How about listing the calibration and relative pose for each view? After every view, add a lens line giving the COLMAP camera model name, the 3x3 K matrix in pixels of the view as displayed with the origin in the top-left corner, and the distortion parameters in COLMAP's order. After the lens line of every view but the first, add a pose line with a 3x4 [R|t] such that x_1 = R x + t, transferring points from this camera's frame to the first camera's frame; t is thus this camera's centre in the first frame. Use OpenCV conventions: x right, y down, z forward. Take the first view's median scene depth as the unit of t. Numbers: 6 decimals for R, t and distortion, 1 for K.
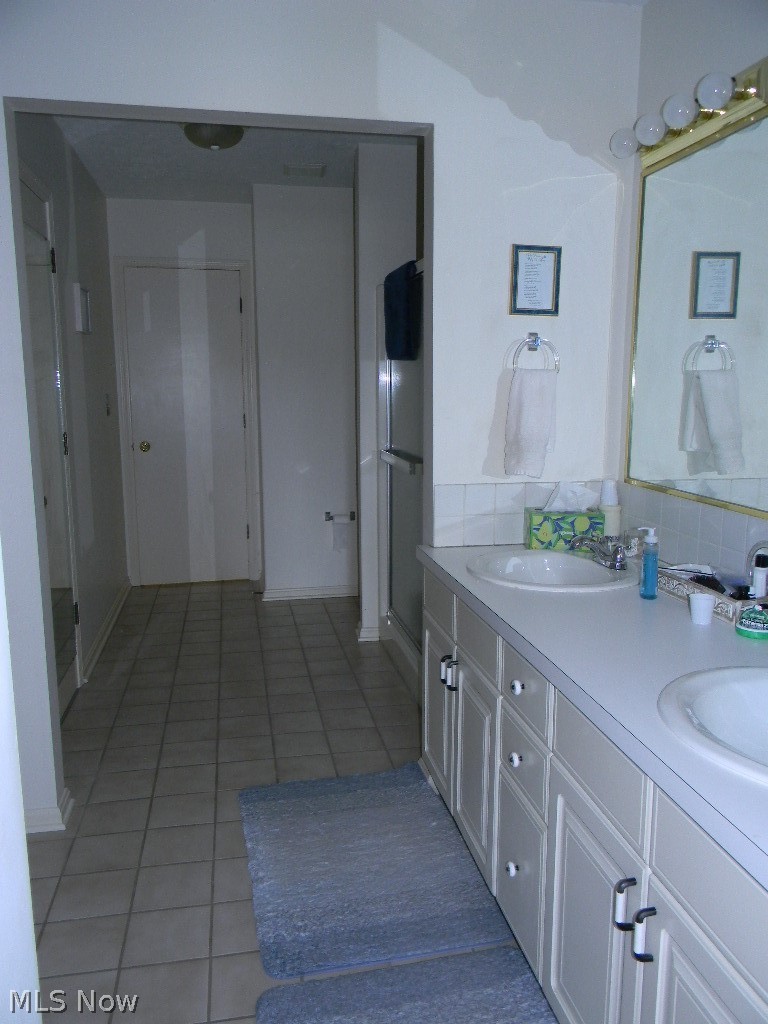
lens RADIAL K [[815.1, 0, 383.1], [0, 815.1, 513.3], [0, 0, 1]] dist [0.012195, -0.017681]
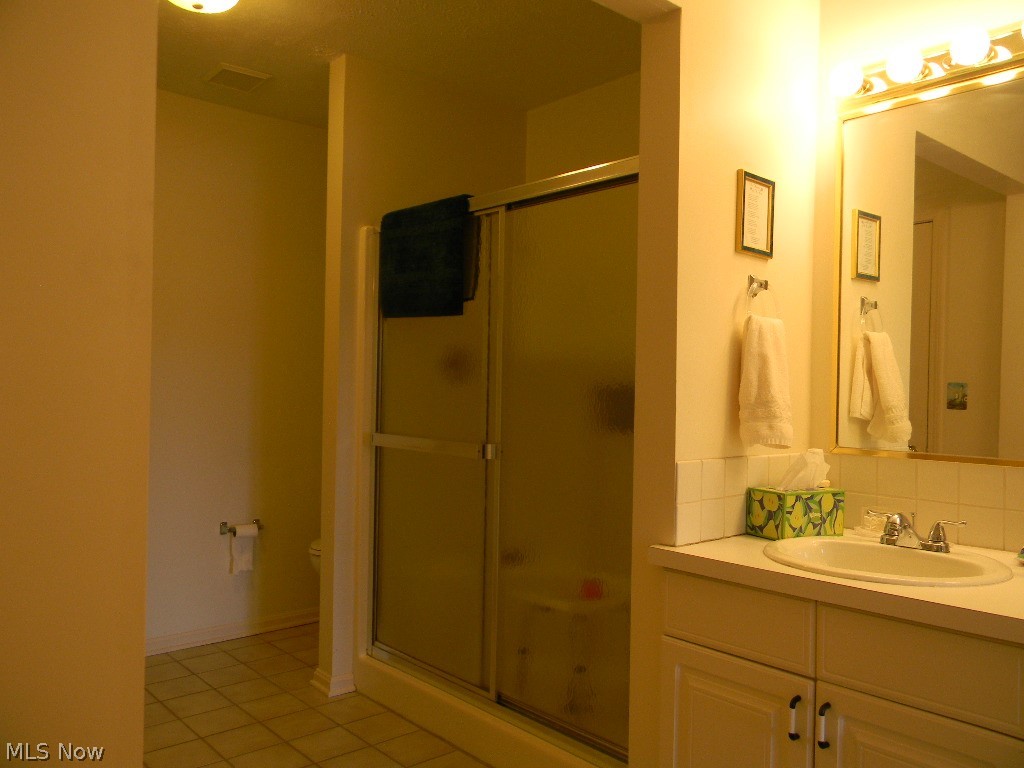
lens RADIAL K [[815.1, 0, 512.7], [0, 815.1, 385.2], [0, 0, 1]] dist [0.012195, -0.017681]
pose [[0.855155, 0.013385, 0.518200, -0.465353], [0.066848, 0.988472, -0.135847, -0.013712], [-0.514044, 0.150810, 0.844402, 0.441222]]
